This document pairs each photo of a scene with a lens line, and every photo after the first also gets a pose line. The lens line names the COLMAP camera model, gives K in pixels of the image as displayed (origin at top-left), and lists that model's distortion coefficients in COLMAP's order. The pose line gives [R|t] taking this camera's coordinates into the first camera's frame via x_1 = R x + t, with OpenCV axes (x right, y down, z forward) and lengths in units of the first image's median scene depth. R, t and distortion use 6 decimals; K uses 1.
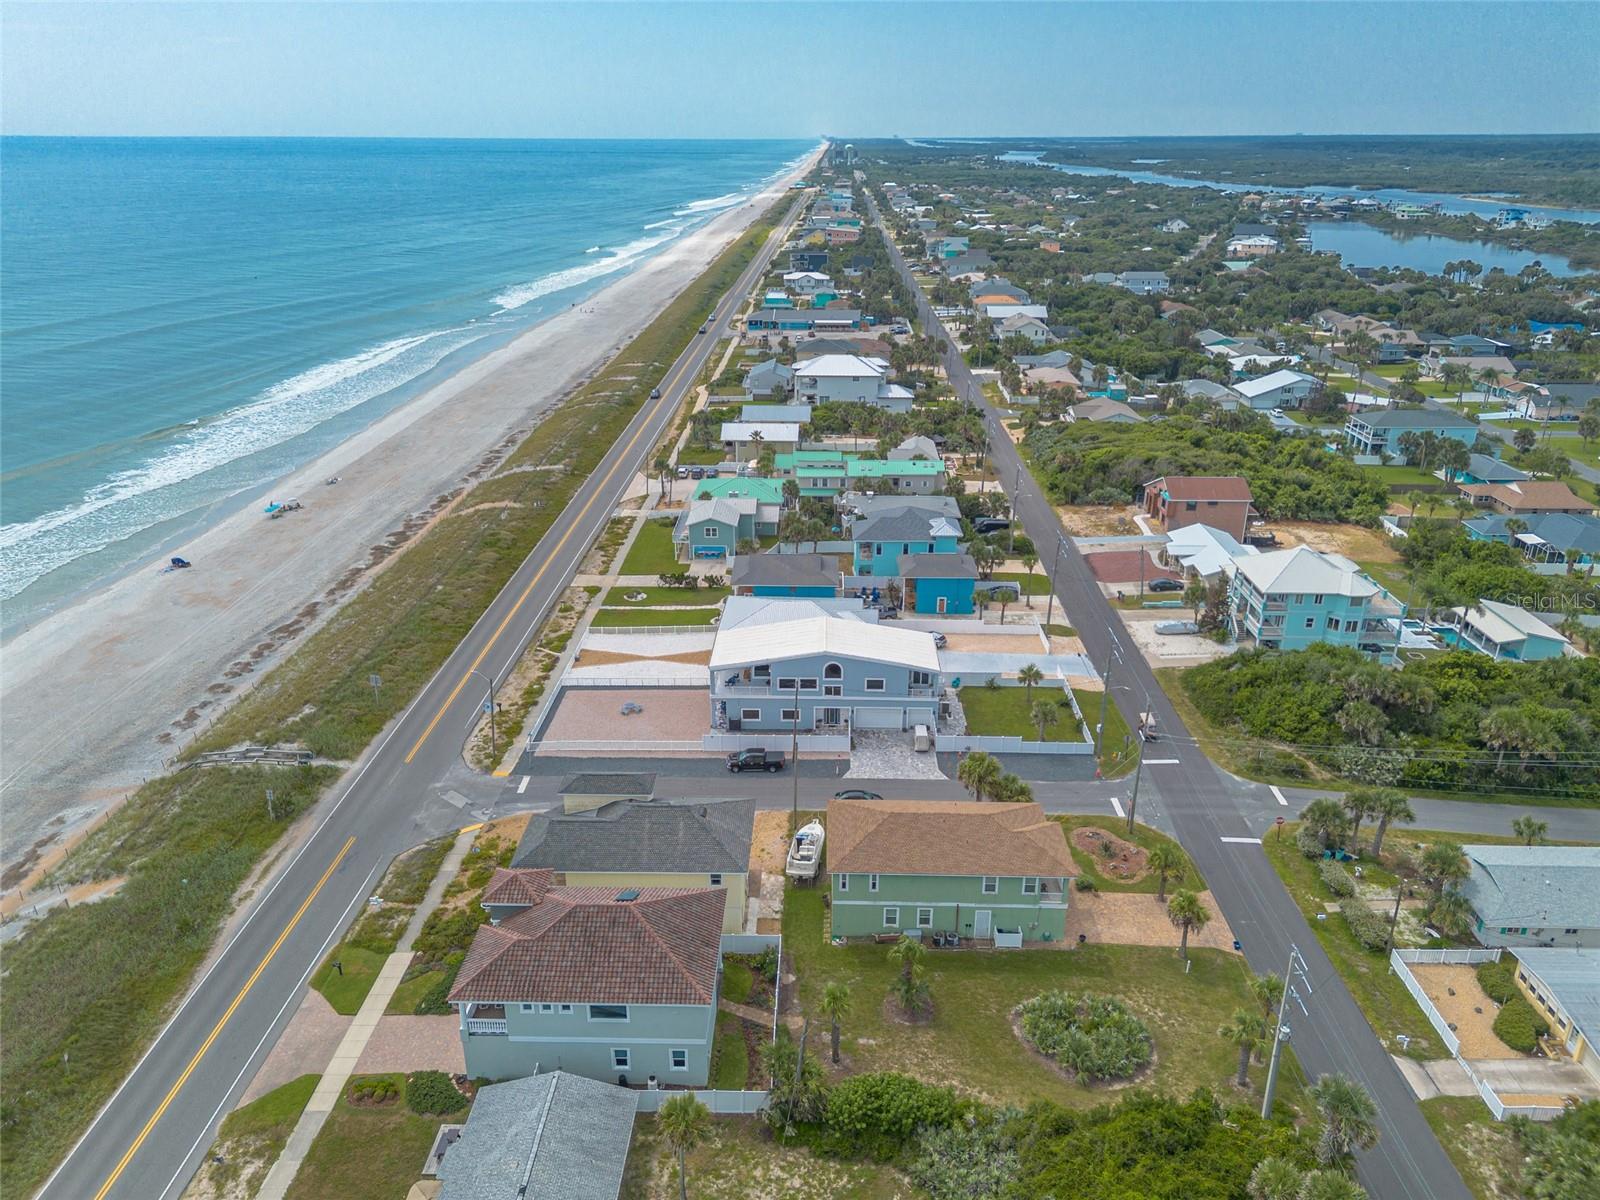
lens RADIAL K [[1135.4, 0, 800.0], [0, 1135.4, 600.0], [0, 0, 1]] dist [0.098239, -0.110717]
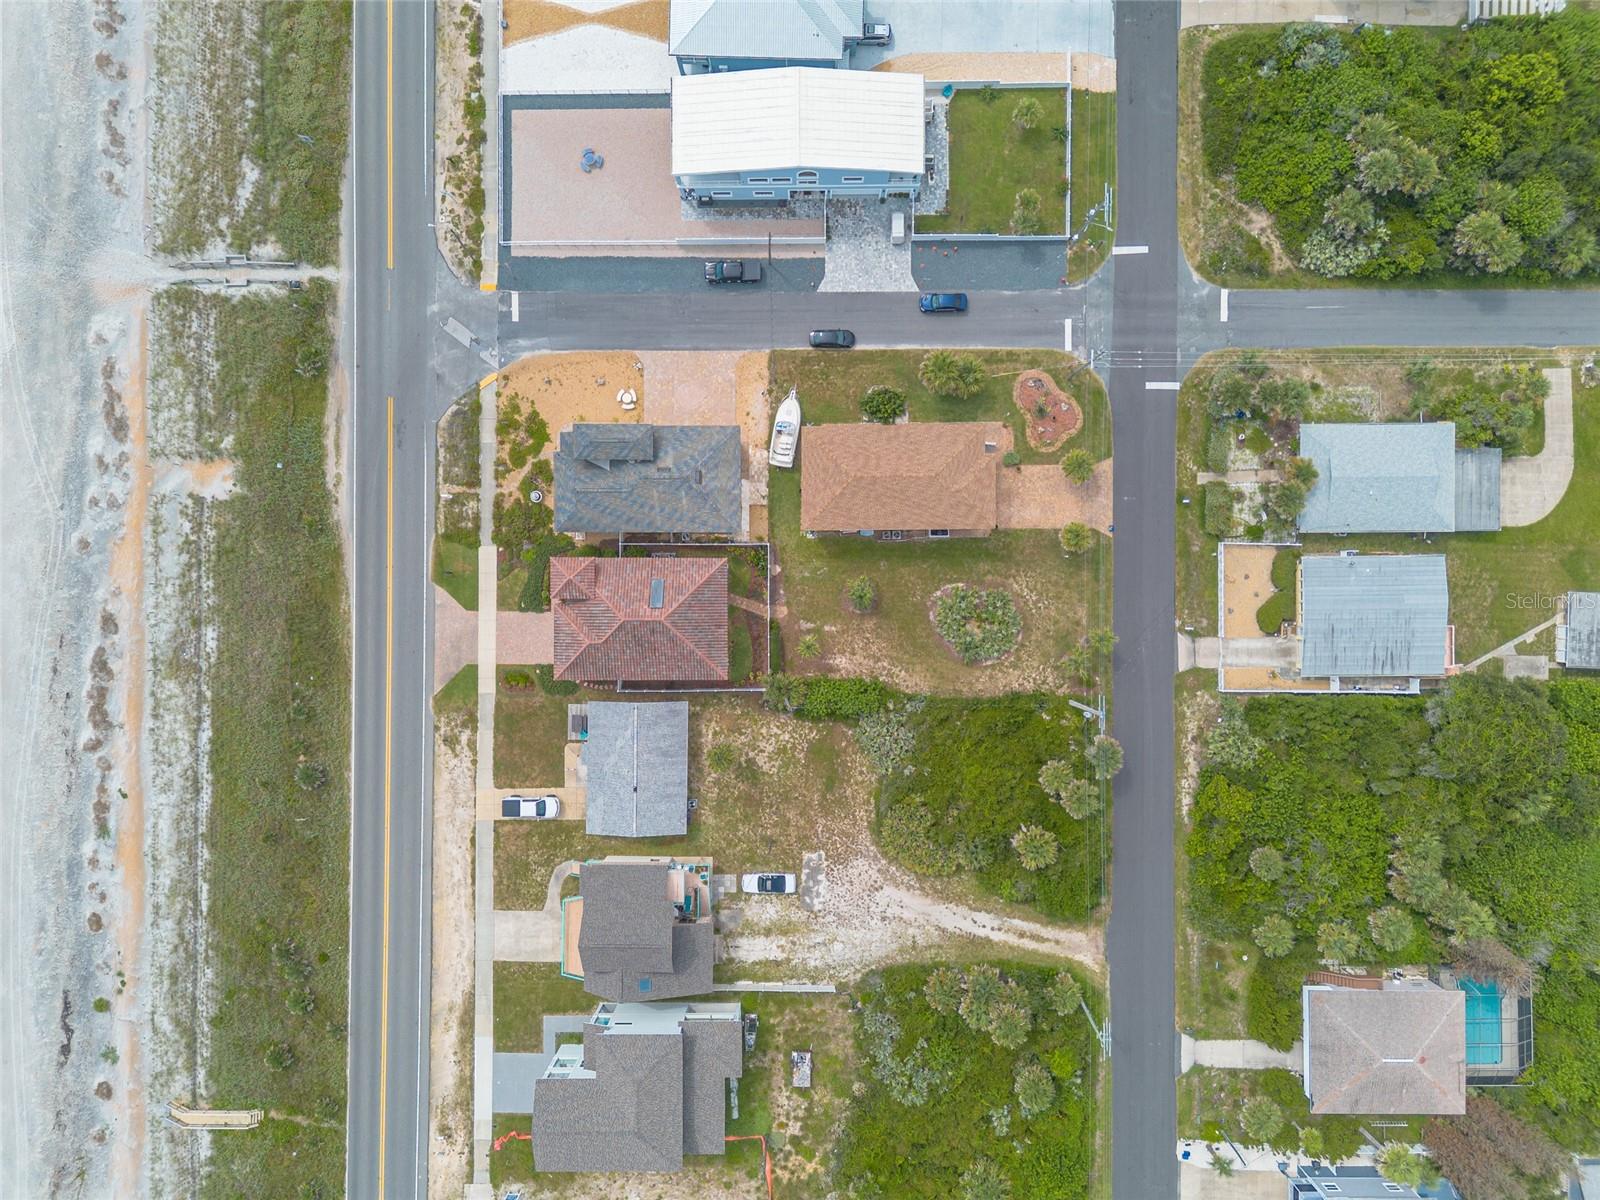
lens RADIAL K [[1143.0, 0, 813.3], [0, 1143.0, 597.6], [0, 0, 1]] dist [0.077704, -0.077865]
pose [[0.999585, -0.025564, -0.013313, 0.037516], [0.021758, 0.366313, 0.930237, -0.665723], [-0.018904, -0.930141, 0.366717, 0.326310]]
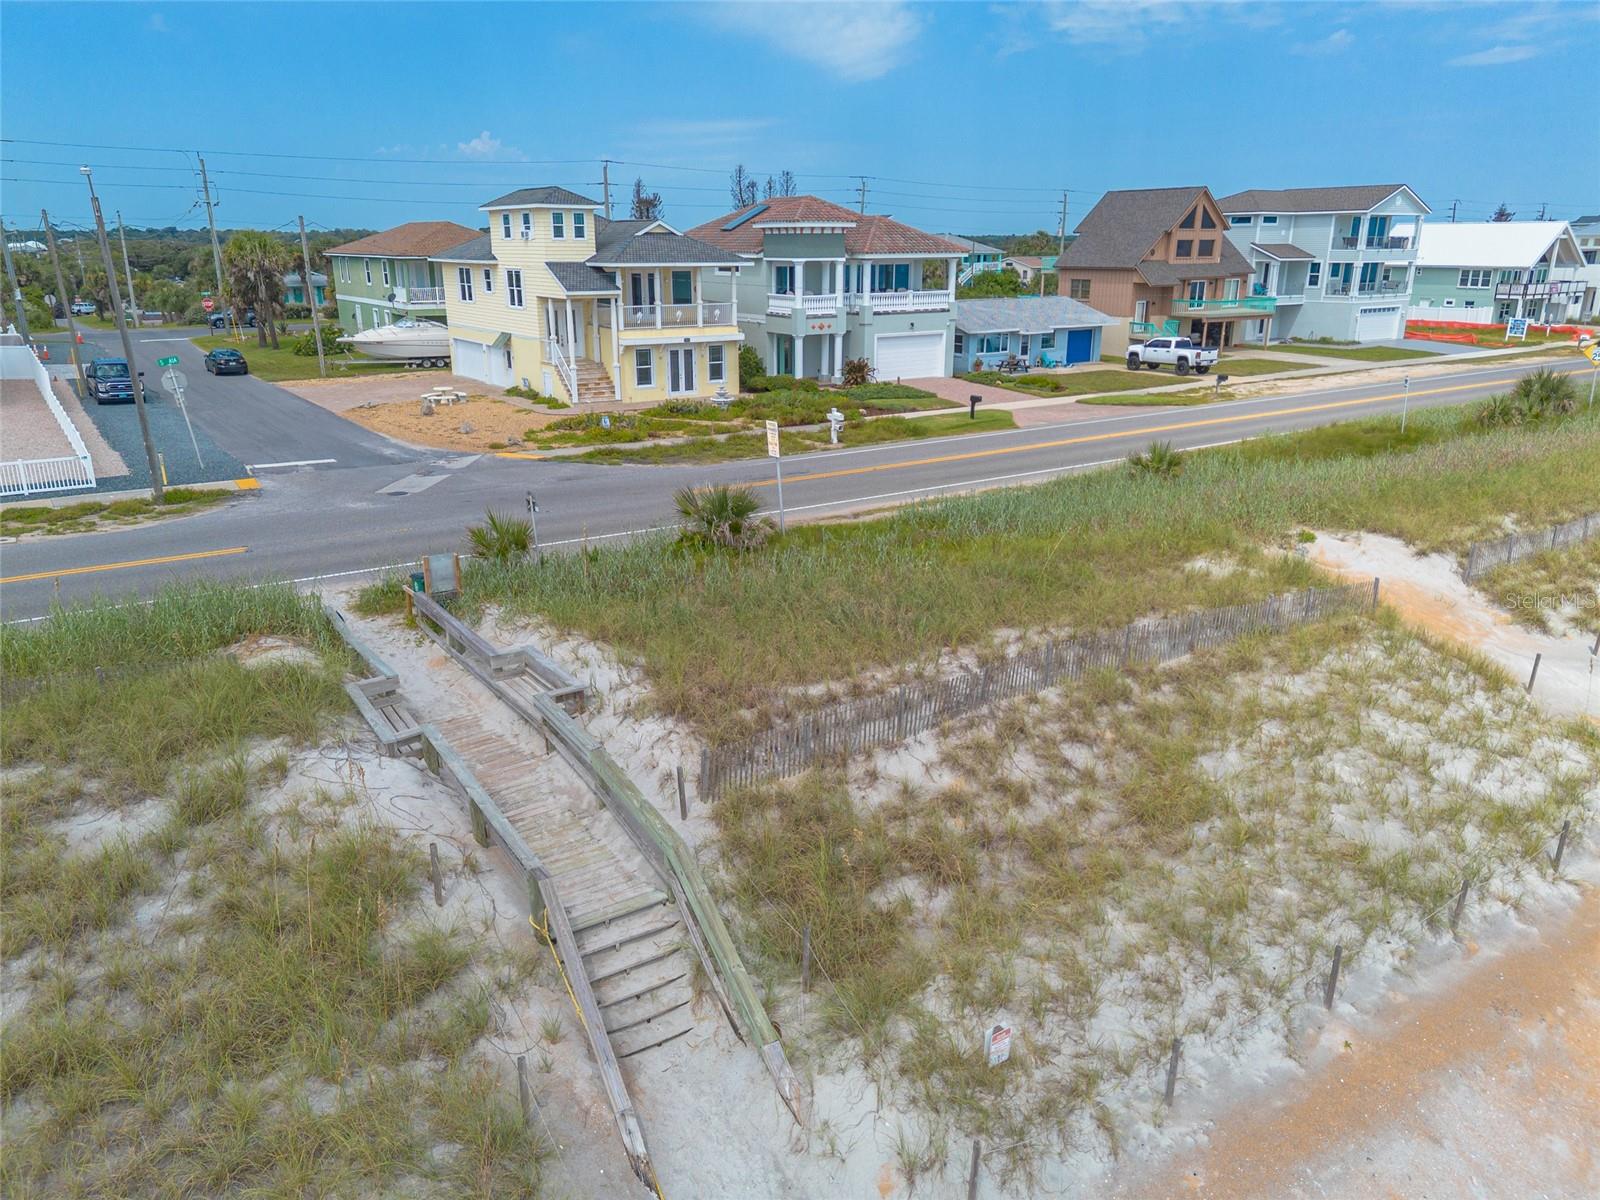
lens RADIAL K [[1139.1, 0, 798.3], [0, 1139.1, 601.8], [0, 0, 1]] dist [0.073660, -0.073312]
pose [[-0.590180, -0.242766, 0.769904, -0.587522], [0.302412, 0.817778, 0.489680, 0.058532], [-0.748488, 0.521828, -0.409220, 0.968235]]
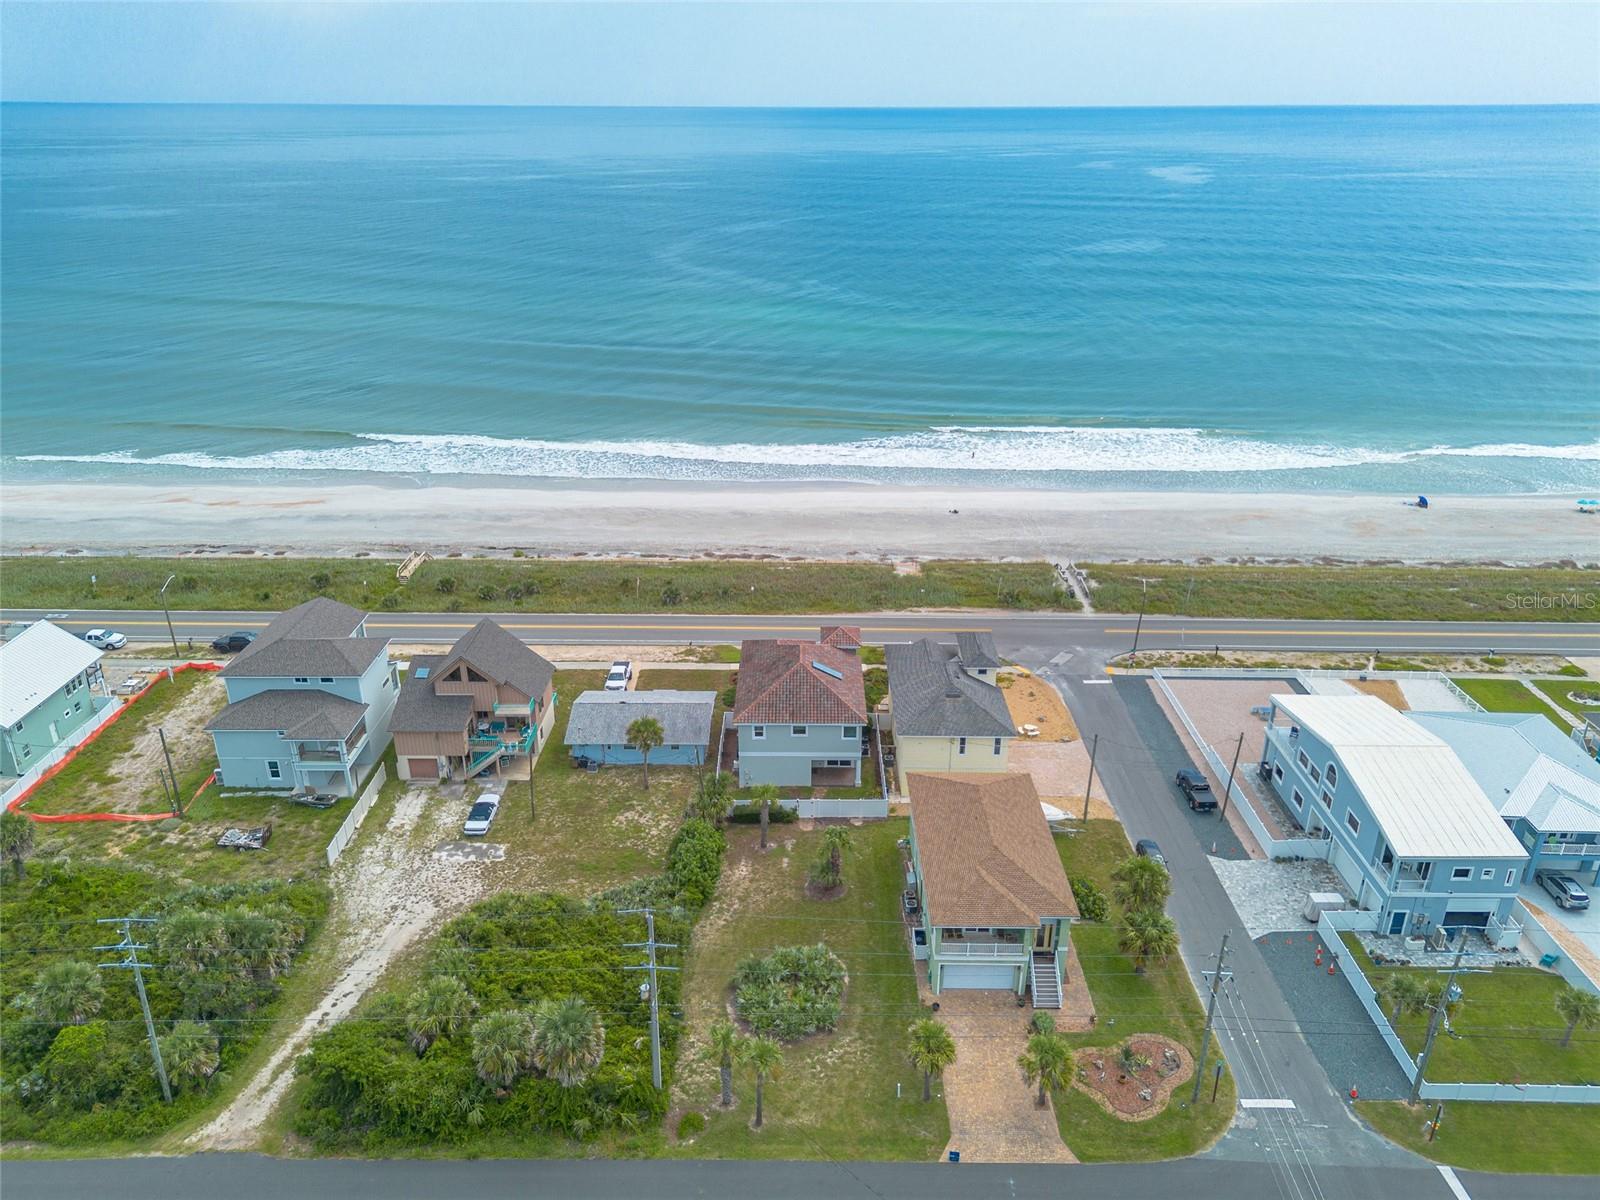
lens RADIAL K [[1139.1, 0, 798.3], [0, 1139.1, 601.8], [0, 0, 1]] dist [0.073660, -0.073312]
pose [[0.021127, 0.398064, -0.917114, 0.676509], [-0.376679, 0.852891, 0.361511, -0.179886], [0.926103, 0.337820, 0.167961, 0.478762]]
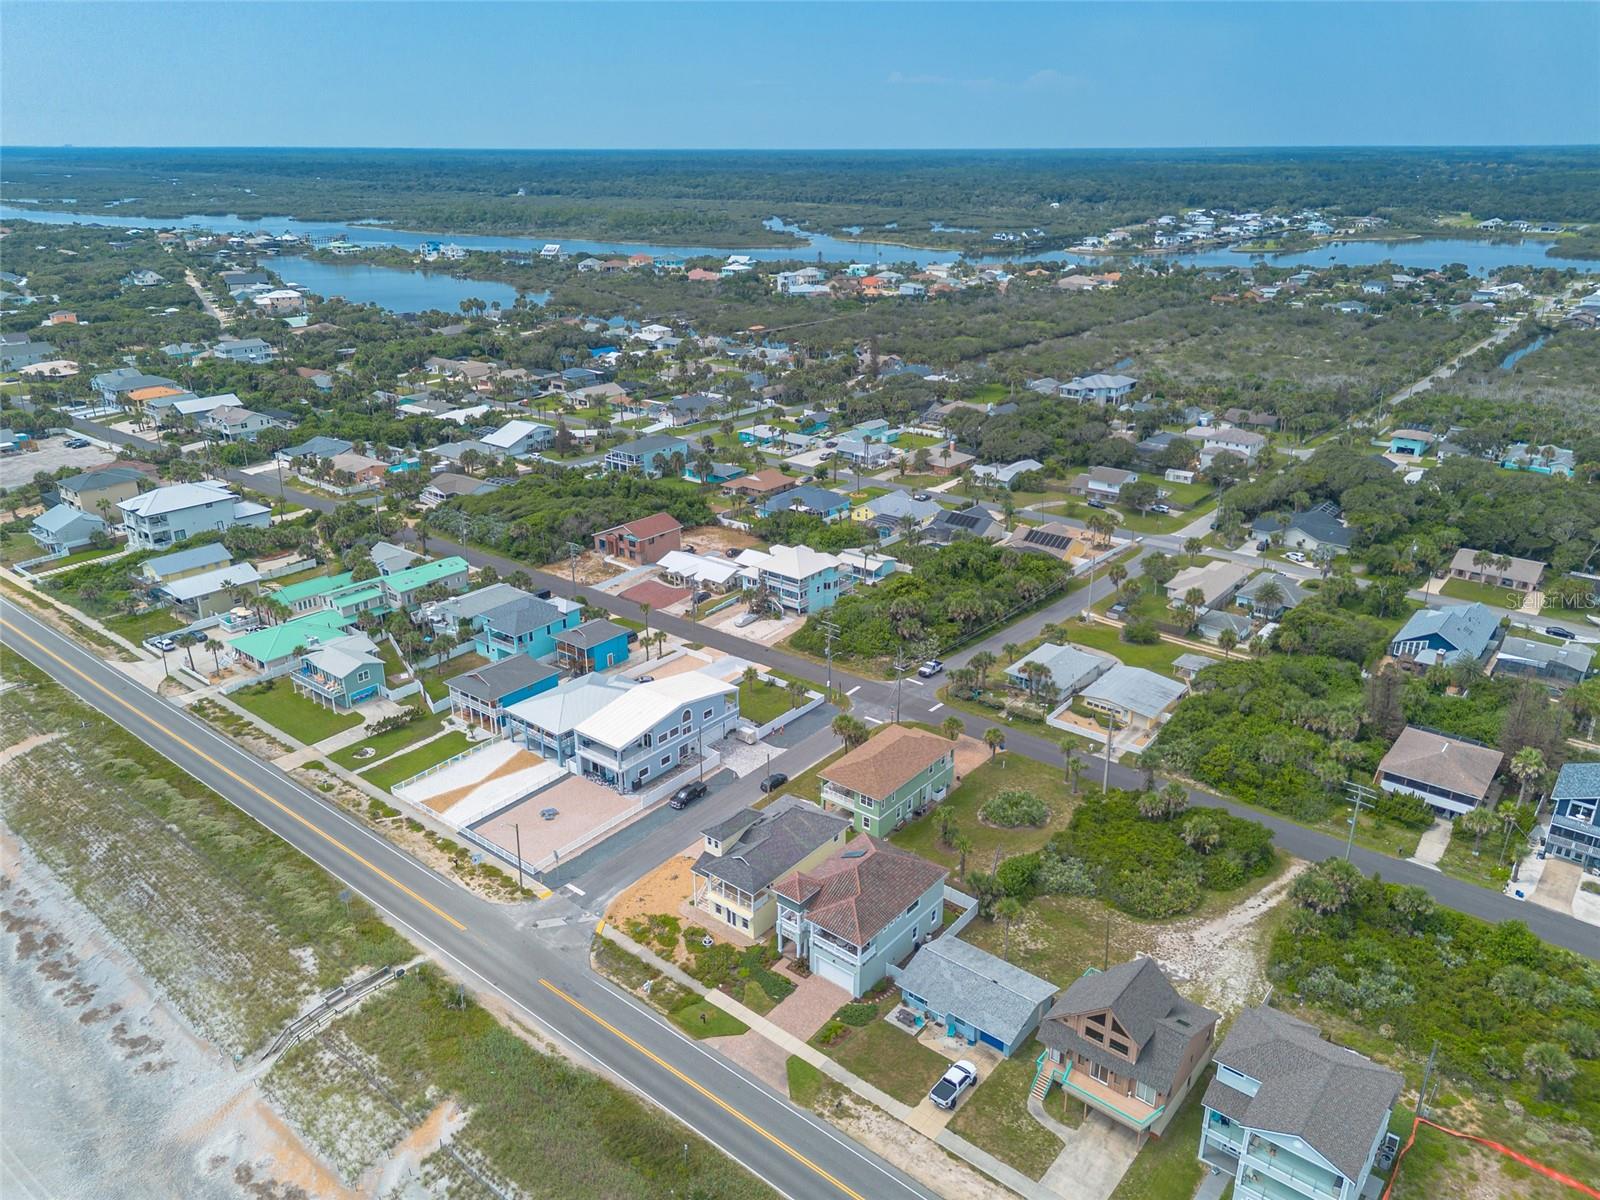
lens RADIAL K [[1139.1, 0, 798.3], [0, 1139.1, 601.8], [0, 0, 1]] dist [0.073660, -0.073312]
pose [[0.610705, -0.294086, 0.735223, -0.831772], [0.298822, 0.945420, 0.129950, -0.199286], [-0.733311, 0.140340, 0.665252, -0.028091]]
